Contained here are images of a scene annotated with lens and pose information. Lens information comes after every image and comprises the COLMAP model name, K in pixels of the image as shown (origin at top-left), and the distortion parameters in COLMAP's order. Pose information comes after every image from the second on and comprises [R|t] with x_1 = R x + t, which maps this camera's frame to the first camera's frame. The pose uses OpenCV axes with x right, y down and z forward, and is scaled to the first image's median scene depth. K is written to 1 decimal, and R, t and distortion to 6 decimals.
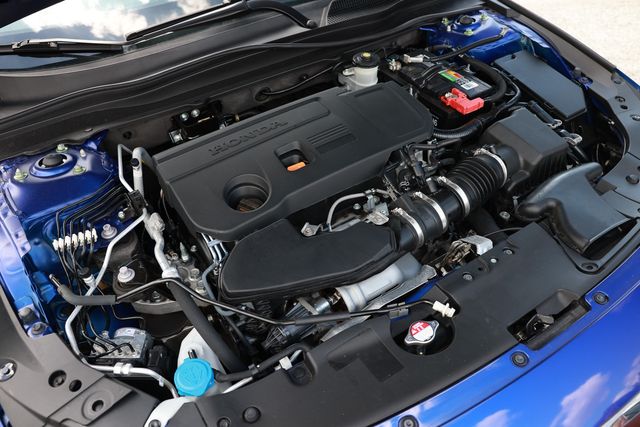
lens RADIAL K [[498.9, 0, 319.4], [0, 498.9, 210.5], [0, 0, 1]] dist [-0.119663, 0.108243]
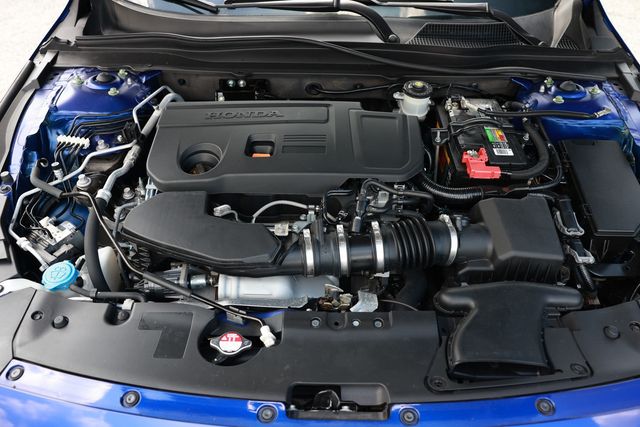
lens RADIAL K [[498.9, 0, 319.4], [0, 498.9, 210.5], [0, 0, 1]] dist [-0.119663, 0.108243]
pose [[0.833290, 0.405845, -0.375390, 0.461550], [-0.407305, 0.909825, 0.079504, -0.110163], [0.373806, 0.086649, 0.923451, 0.094236]]
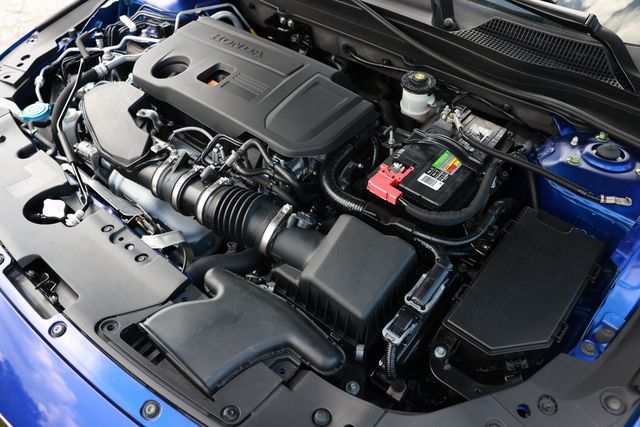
lens RADIAL K [[498.9, 0, 319.4], [0, 498.9, 210.5], [0, 0, 1]] dist [-0.119663, 0.108243]
pose [[0.296728, 0.717516, -0.630177, 0.836895], [-0.658417, 0.631689, 0.409213, -0.472251], [0.691693, 0.293494, 0.659865, 0.504331]]
